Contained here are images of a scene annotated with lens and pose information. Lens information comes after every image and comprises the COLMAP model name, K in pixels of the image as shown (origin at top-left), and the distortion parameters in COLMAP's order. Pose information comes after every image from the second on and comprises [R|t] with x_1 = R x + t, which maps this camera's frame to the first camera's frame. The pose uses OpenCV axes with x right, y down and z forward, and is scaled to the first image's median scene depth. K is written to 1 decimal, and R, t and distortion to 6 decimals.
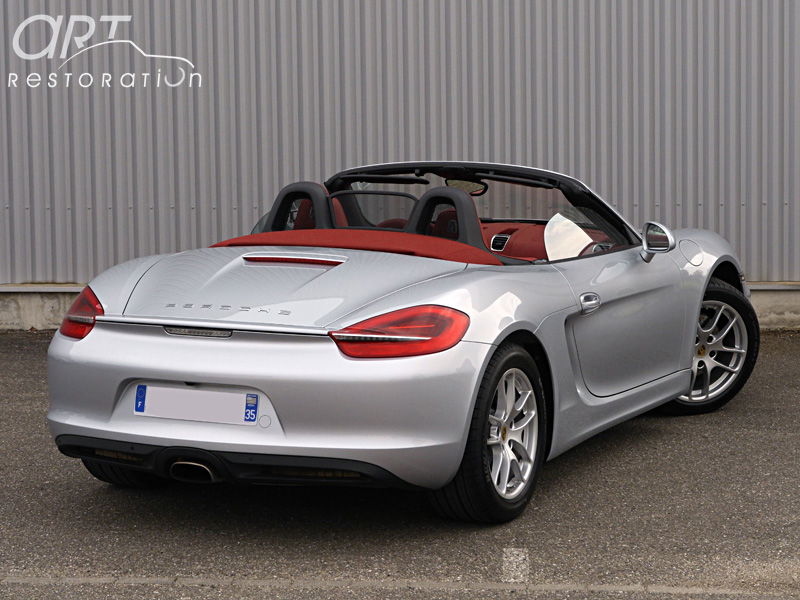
lens RADIAL K [[2232.4, 0, 400.0], [0, 2232.4, 300.0], [0, 0, 1]] dist [-0.108423, 0.438672]
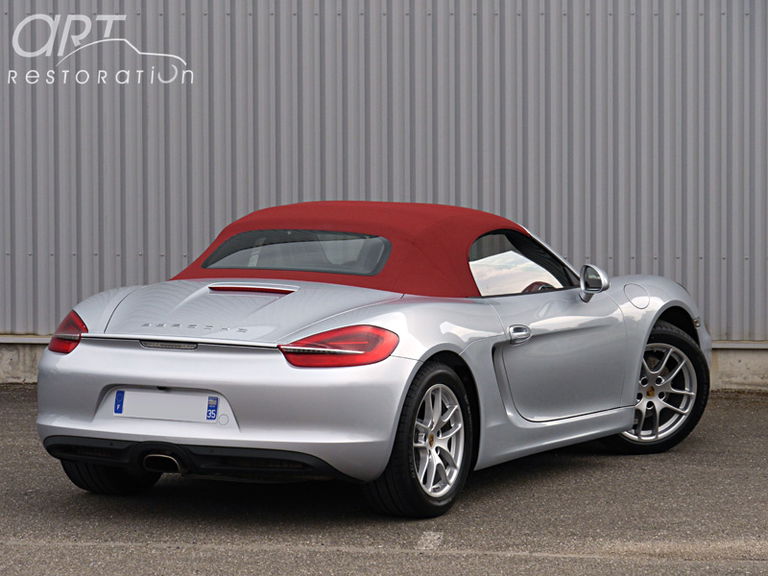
lens RADIAL K [[4079.5, 0, 384.0], [0, 4079.5, 288.0], [0, 0, 1]] dist [-0.159504, -21.888697]
pose [[0.999299, 0.013292, -0.034994, 0.094529], [-0.014901, 0.998825, -0.046120, 0.078313], [0.034340, 0.046609, 0.998323, -1.106713]]
